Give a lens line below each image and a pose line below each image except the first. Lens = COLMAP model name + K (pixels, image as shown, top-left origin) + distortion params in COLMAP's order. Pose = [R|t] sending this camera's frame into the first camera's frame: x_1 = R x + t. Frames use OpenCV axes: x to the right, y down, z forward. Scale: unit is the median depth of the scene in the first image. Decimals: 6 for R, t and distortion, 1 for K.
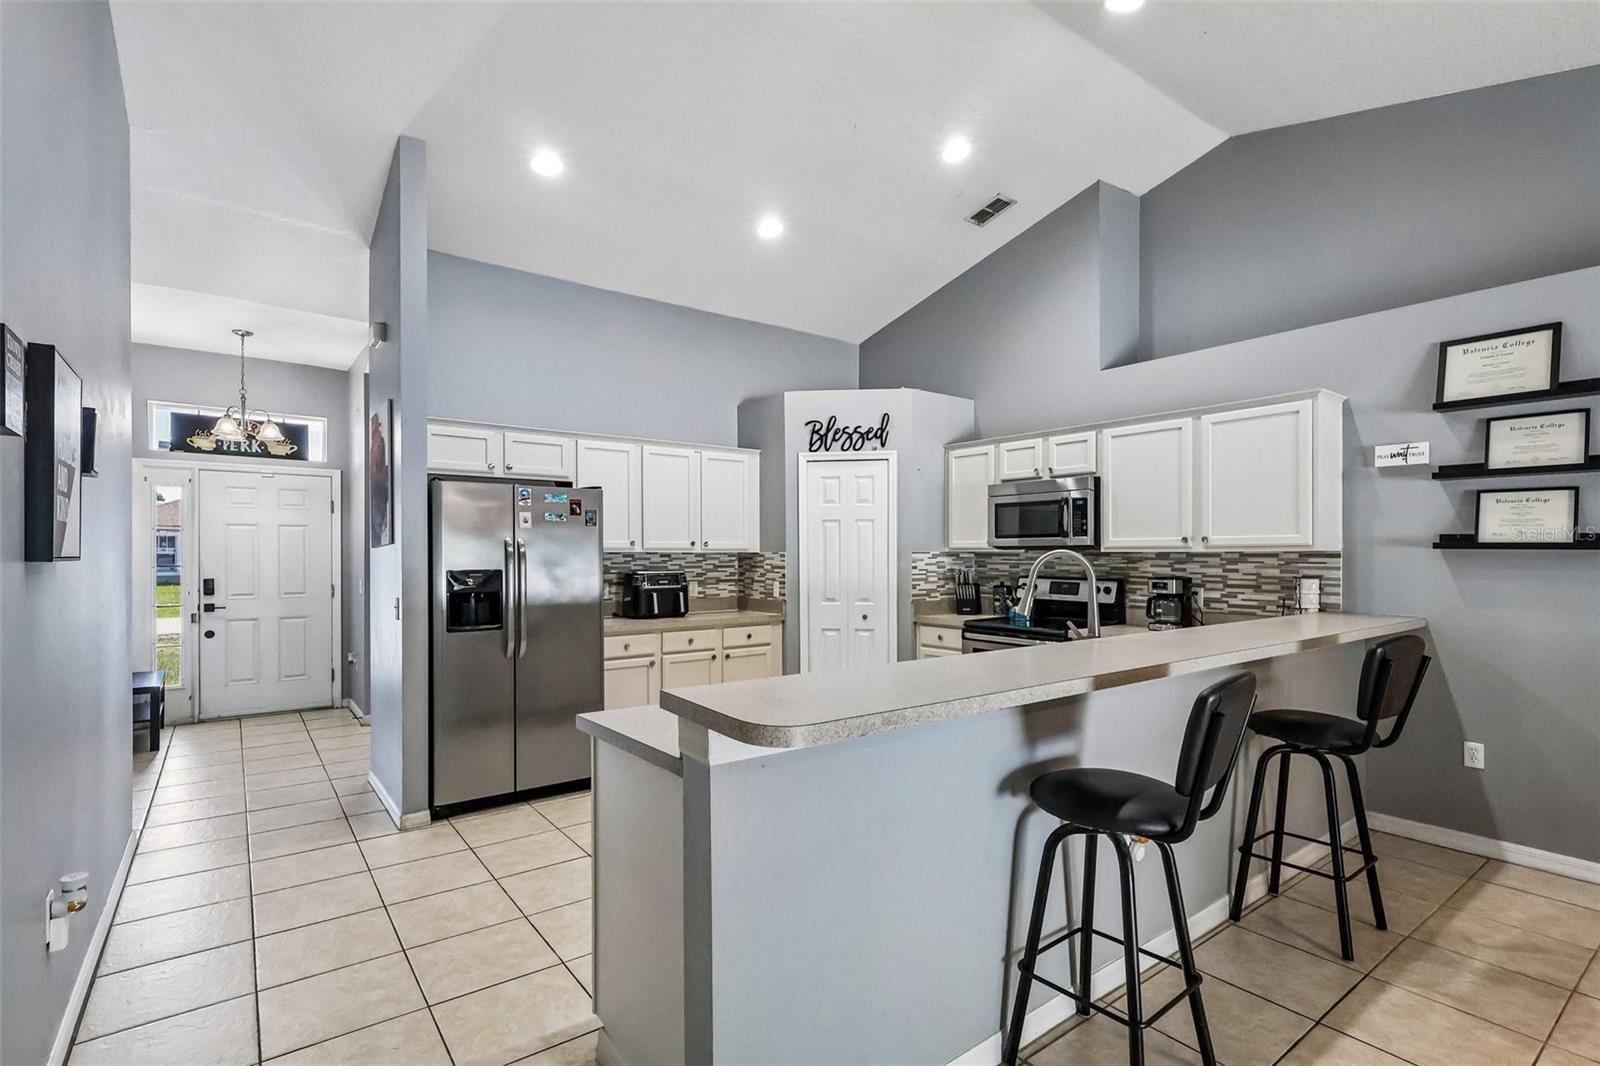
lens RADIAL K [[755.0, 0, 801.1], [0, 755.0, 555.6], [0, 0, 1]] dist [0.005769, 0.000243]
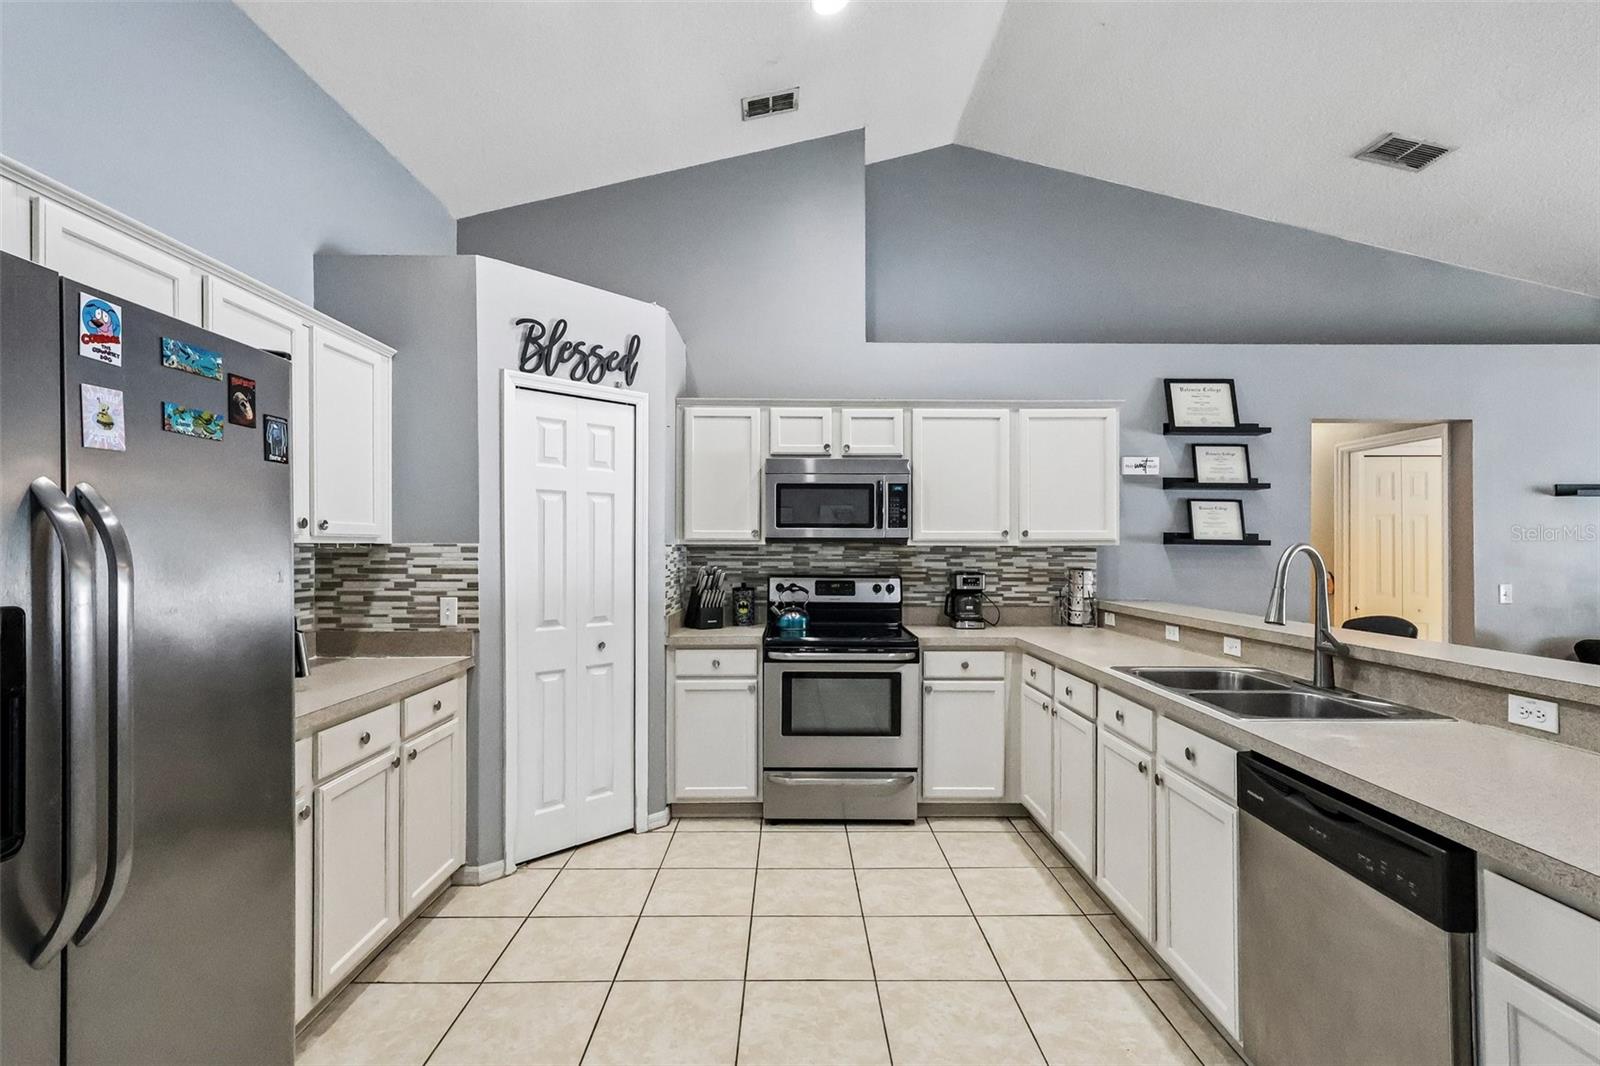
lens RADIAL K [[753.6, 0, 799.6], [0, 753.6, 544.2], [0, 0, 1]] dist [0.009517, 0.000098]
pose [[0.592036, 0.006108, 0.805888, -0.346521], [-0.000155, 0.999972, -0.007465, 0.000239], [-0.805911, 0.004295, 0.592021, 0.508182]]
